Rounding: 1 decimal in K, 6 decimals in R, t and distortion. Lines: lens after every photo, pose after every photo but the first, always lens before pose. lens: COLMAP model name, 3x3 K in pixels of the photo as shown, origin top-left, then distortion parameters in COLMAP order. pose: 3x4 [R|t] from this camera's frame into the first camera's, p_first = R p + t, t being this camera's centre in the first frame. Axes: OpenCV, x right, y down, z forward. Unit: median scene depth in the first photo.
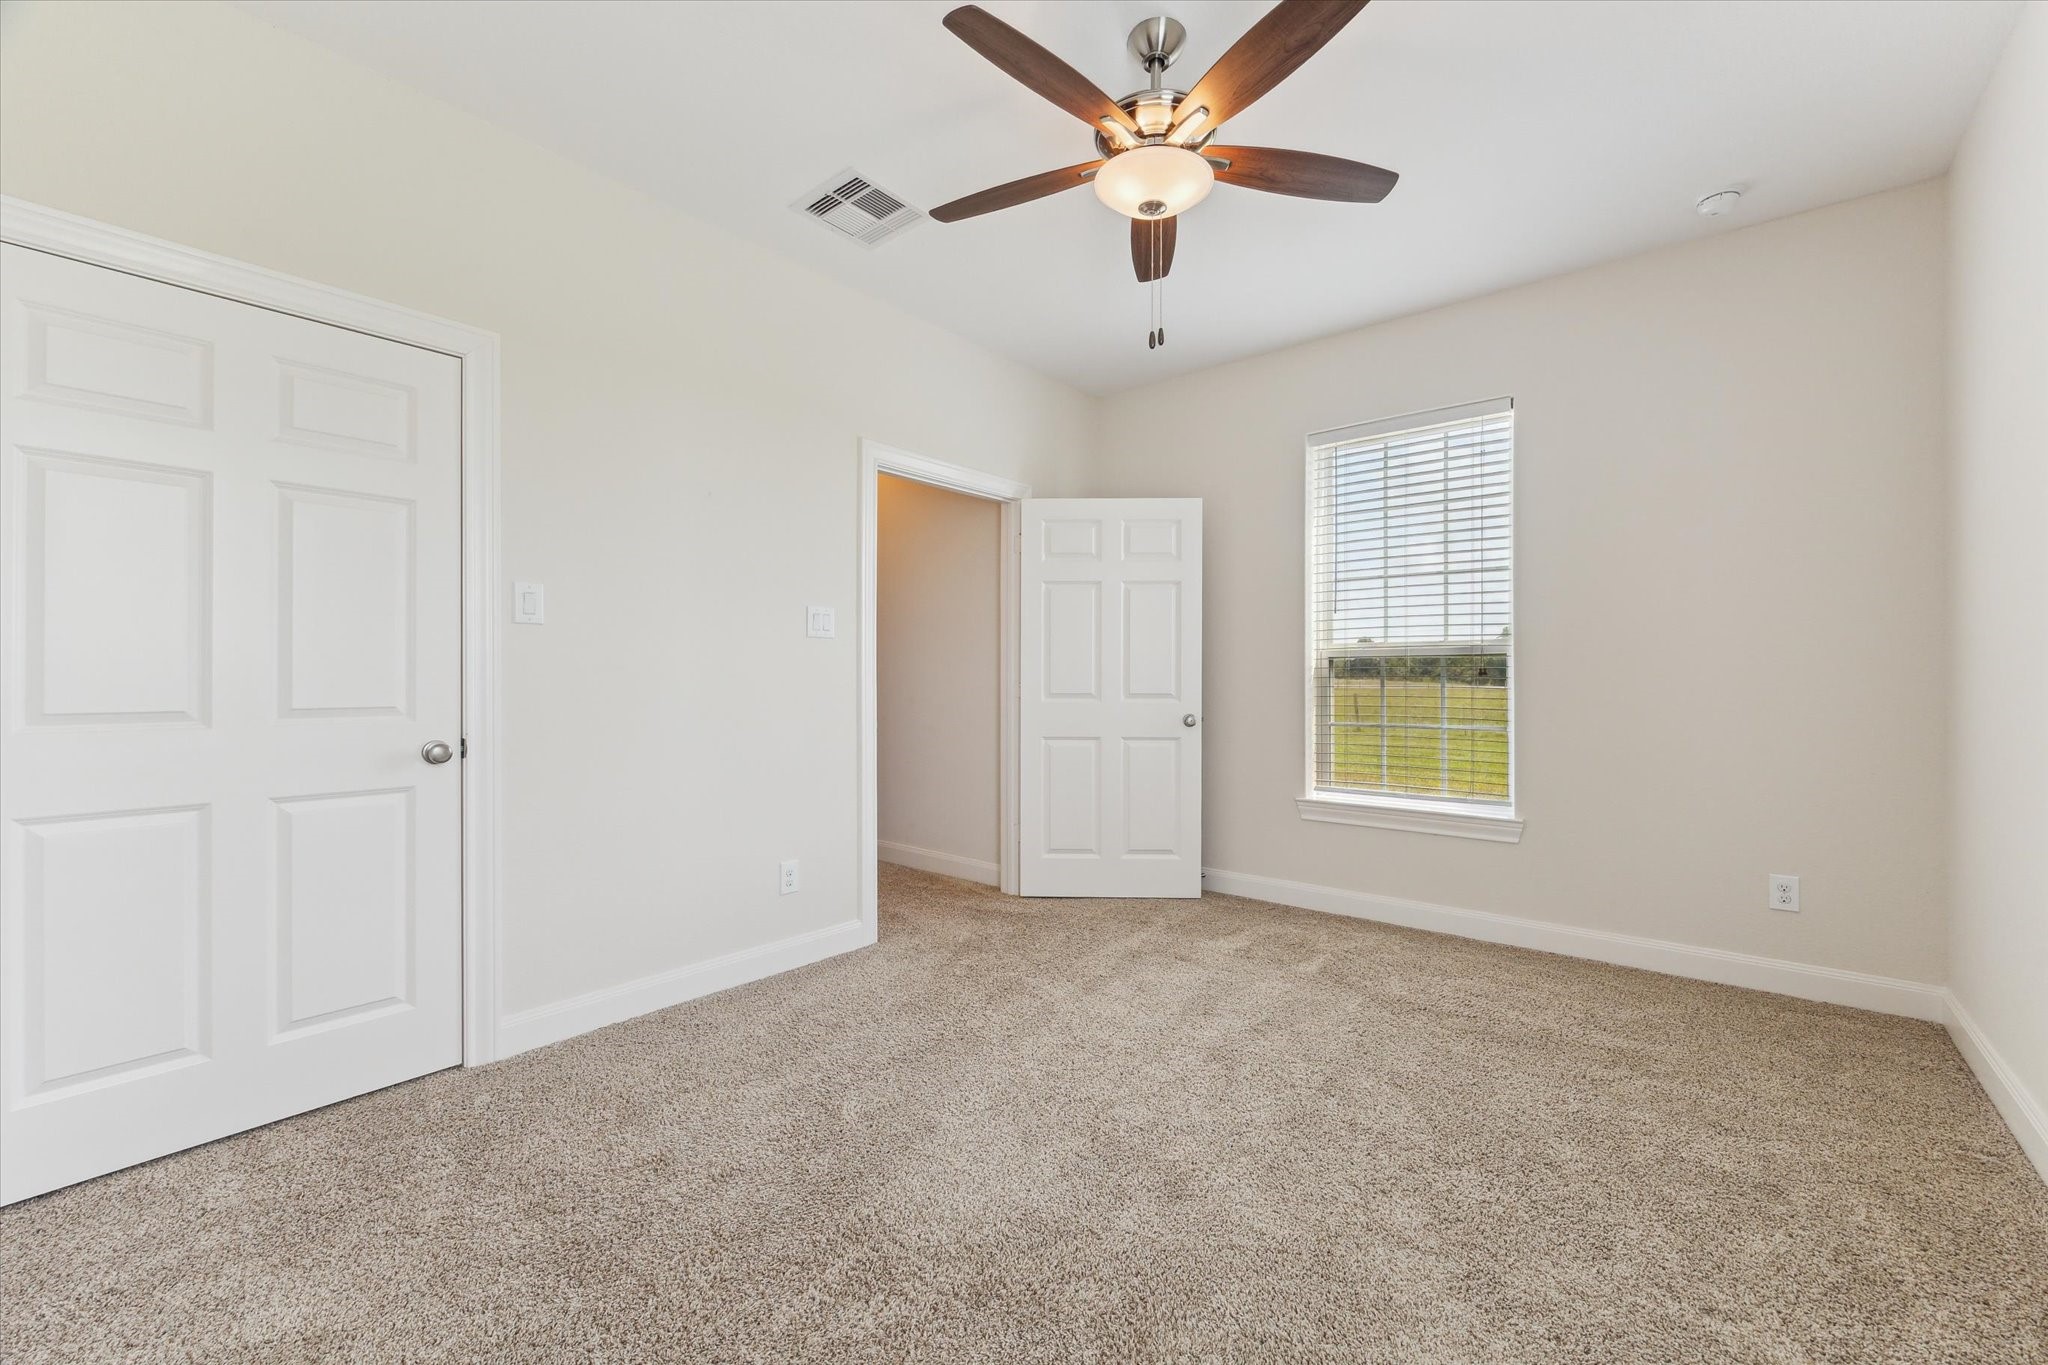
lens RADIAL K [[810.5, 0, 1024.0], [0, 810.5, 682.5], [0, 0, 1]] dist [-0.012364, -0.000122]
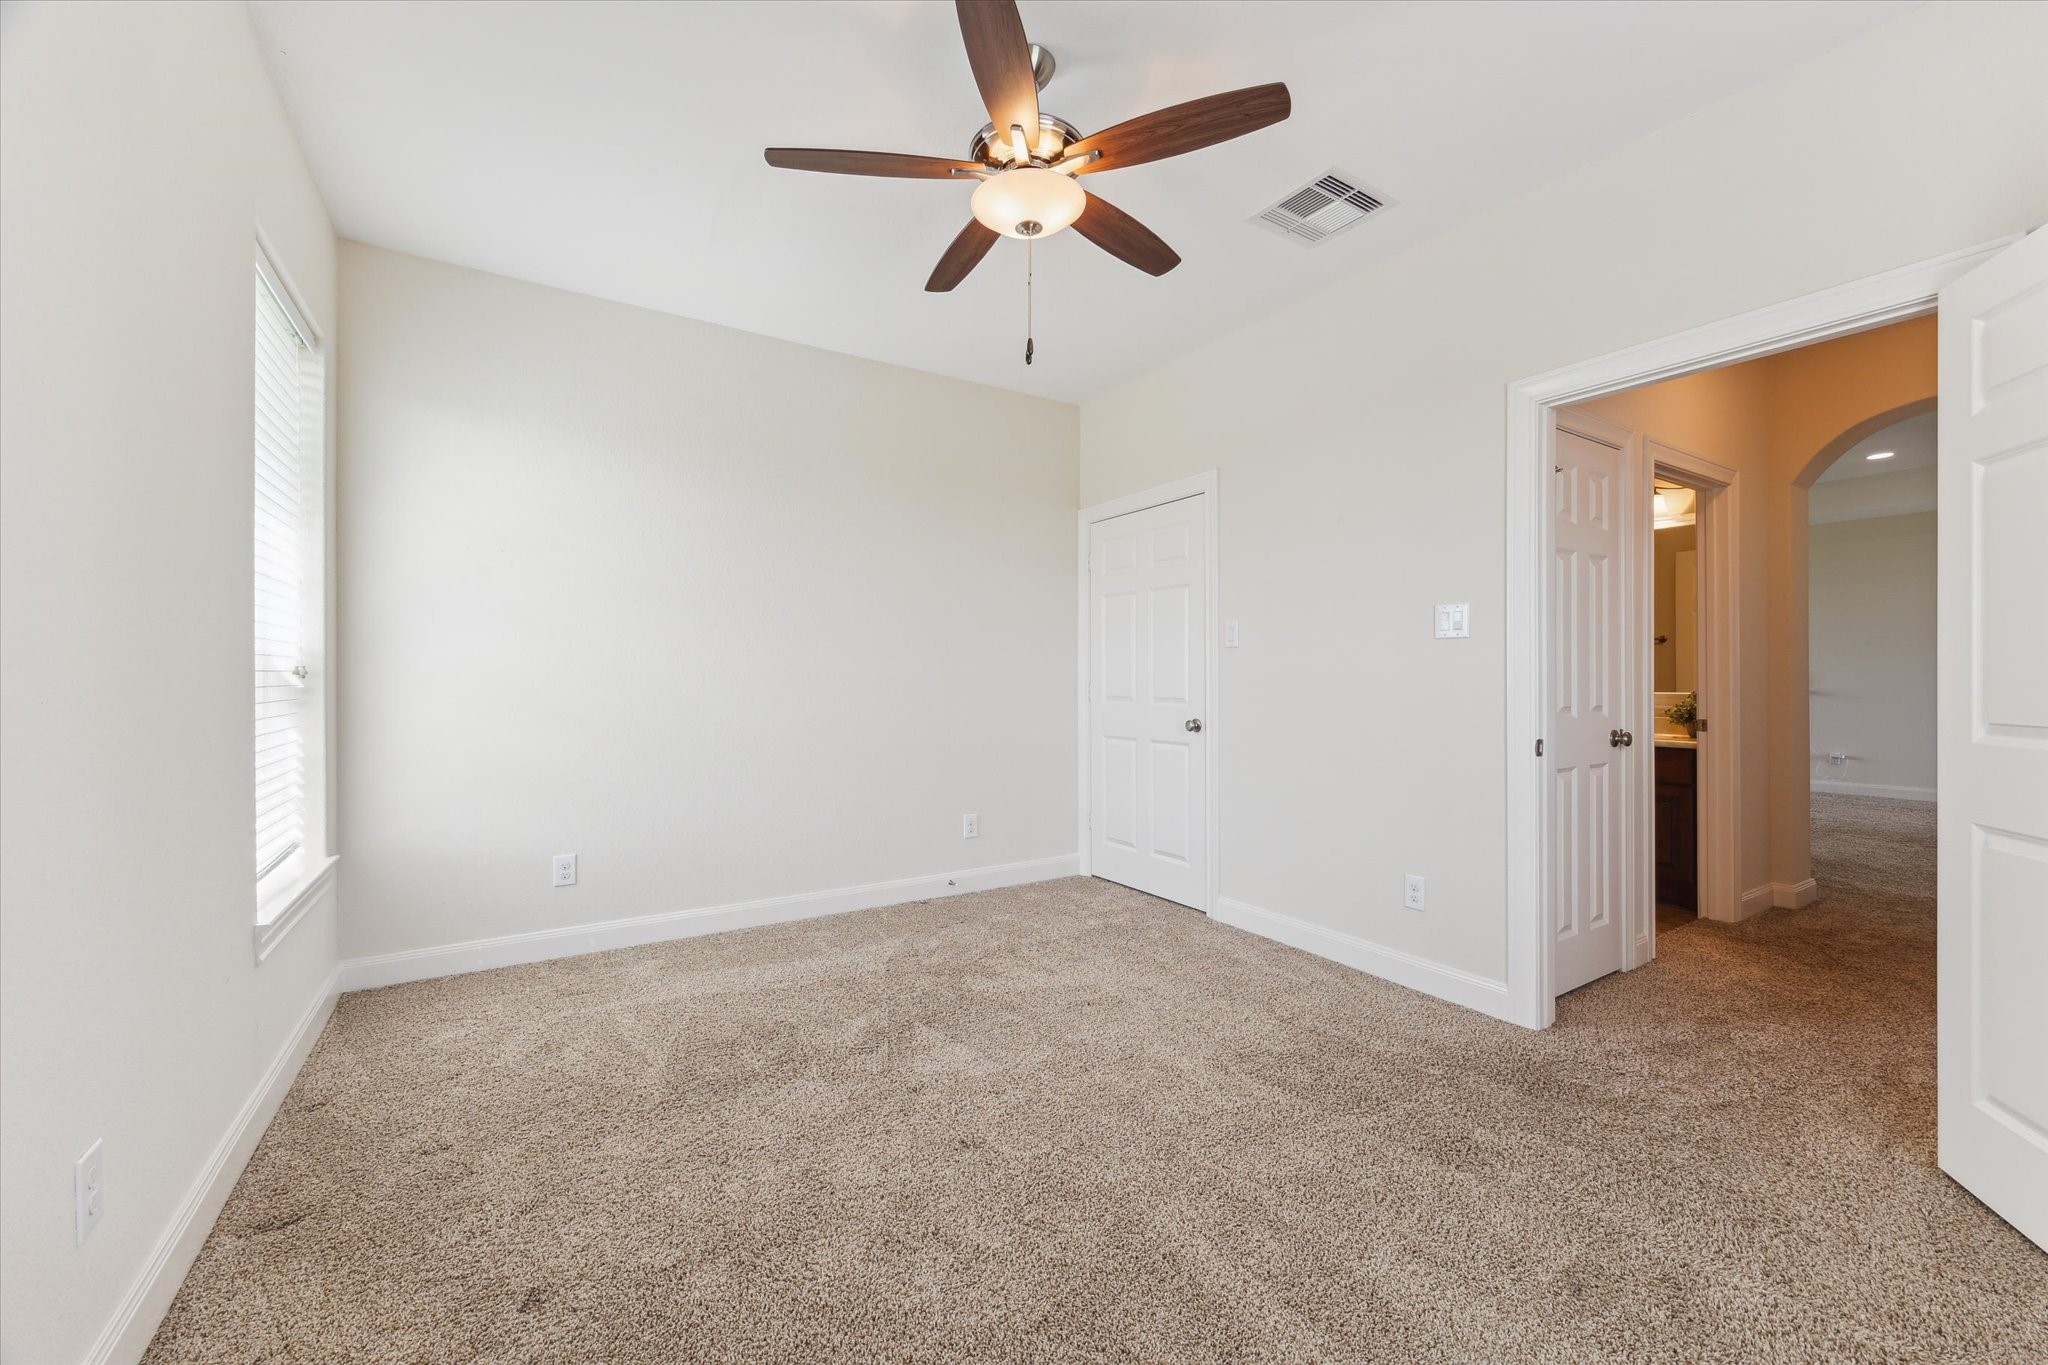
lens RADIAL K [[810.5, 0, 1024.0], [0, 810.5, 682.5], [0, 0, 1]] dist [-0.012364, -0.000122]
pose [[-0.306872, 0.002142, -0.951748, 0.761472], [-0.005778, 0.999975, 0.004114, -0.007975], [0.951733, 0.006762, -0.306852, 0.858926]]
